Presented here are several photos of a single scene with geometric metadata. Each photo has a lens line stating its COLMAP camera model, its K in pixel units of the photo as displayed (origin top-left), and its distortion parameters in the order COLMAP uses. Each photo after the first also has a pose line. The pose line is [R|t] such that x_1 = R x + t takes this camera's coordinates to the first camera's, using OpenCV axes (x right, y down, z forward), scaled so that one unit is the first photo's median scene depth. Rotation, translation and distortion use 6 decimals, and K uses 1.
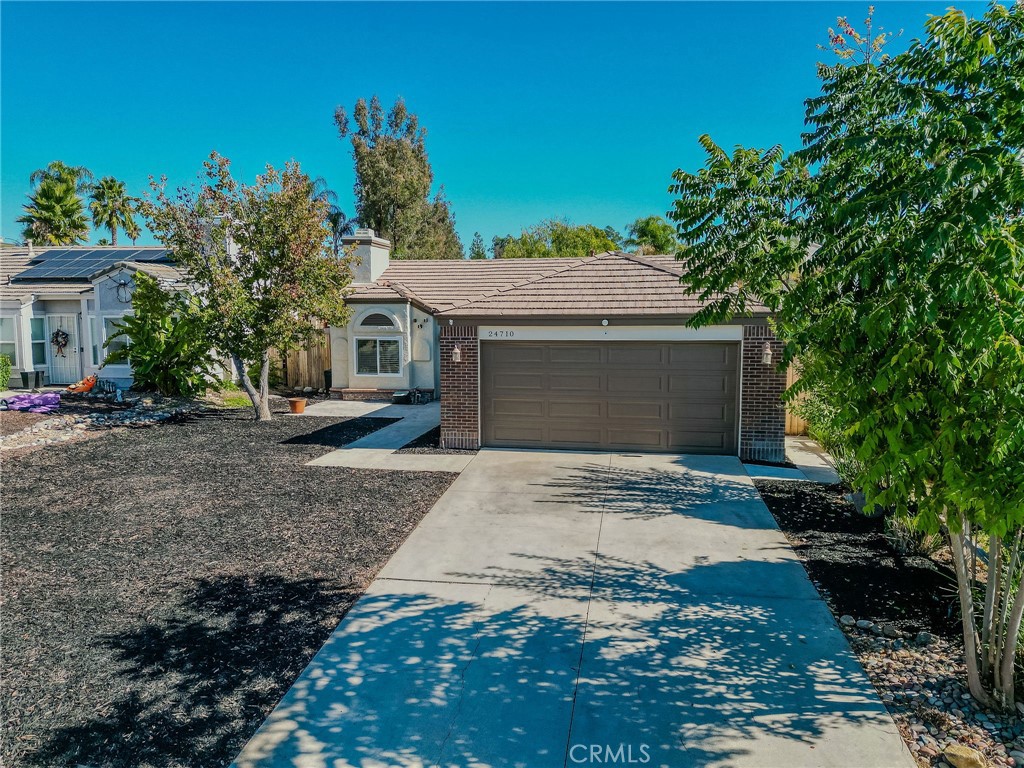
lens RADIAL K [[726.7, 0, 512.0], [0, 726.7, 384.0], [0, 0, 1]] dist [0.074903, -0.079471]
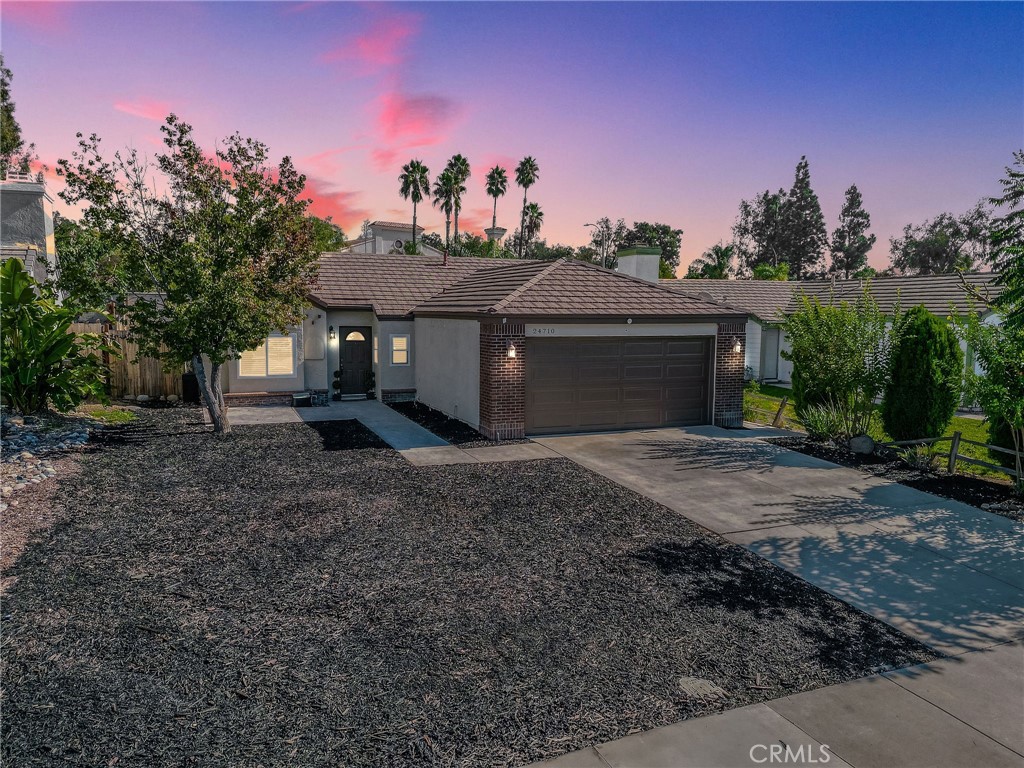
lens RADIAL K [[743.4, 0, 512.0], [0, 743.4, 384.0], [0, 0, 1]] dist [0.080216, -0.078736]
pose [[0.836895, -0.044575, 0.545546, -1.064520], [0.041467, 0.998978, 0.018011, -0.018396], [-0.545791, 0.007549, 0.837888, 0.136216]]
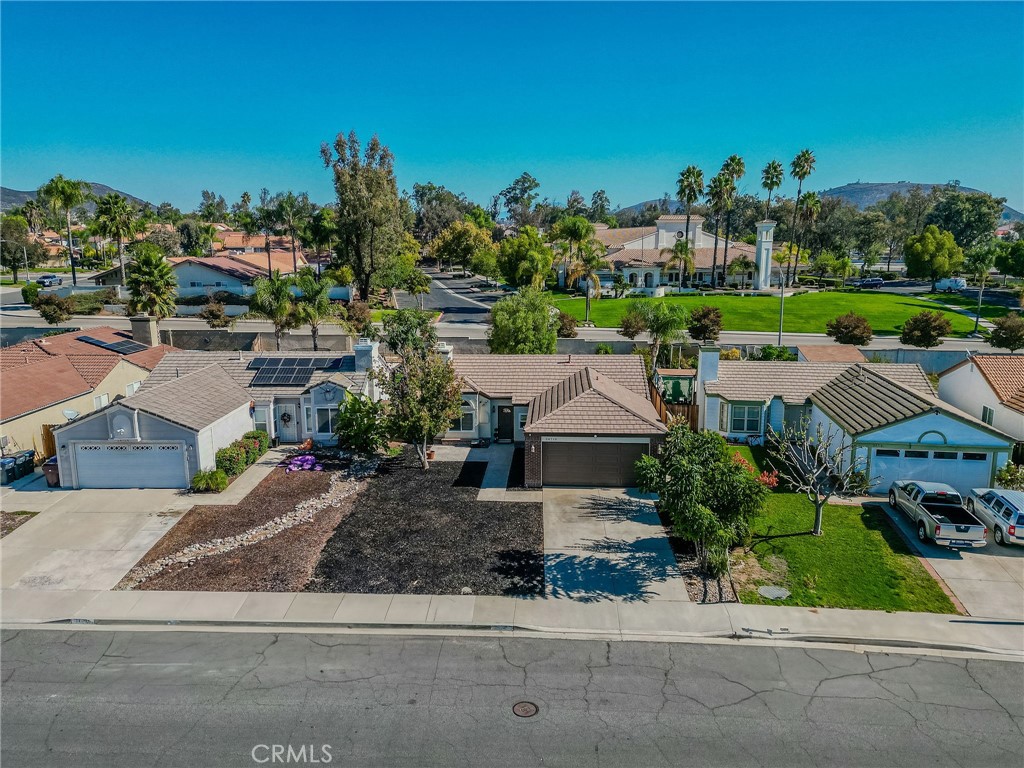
lens RADIAL K [[731.4, 0, 512.0], [0, 731.4, 384.0], [0, 0, 1]] dist [0.083282, -0.083701]
pose [[0.992589, -0.026767, 0.118538, -0.665940], [0.015220, 0.995142, 0.097266, -0.765621], [-0.120565, -0.094741, 0.988174, -2.095772]]
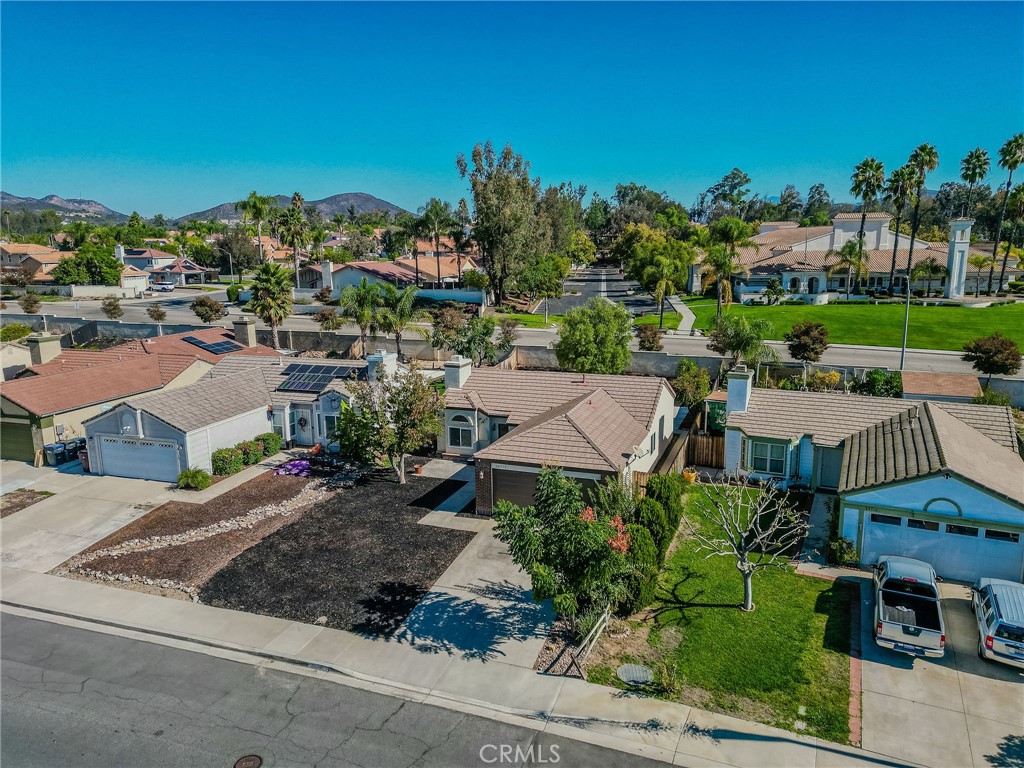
lens RADIAL K [[715.9, 0, 512.0], [0, 715.9, 384.0], [0, 0, 1]] dist [0.078290, -0.074537]
pose [[0.983457, 0.024639, -0.179460, 0.652307], [-0.006258, 0.994736, 0.102282, -0.876544], [0.181036, -0.099467, 0.978434, -1.812278]]
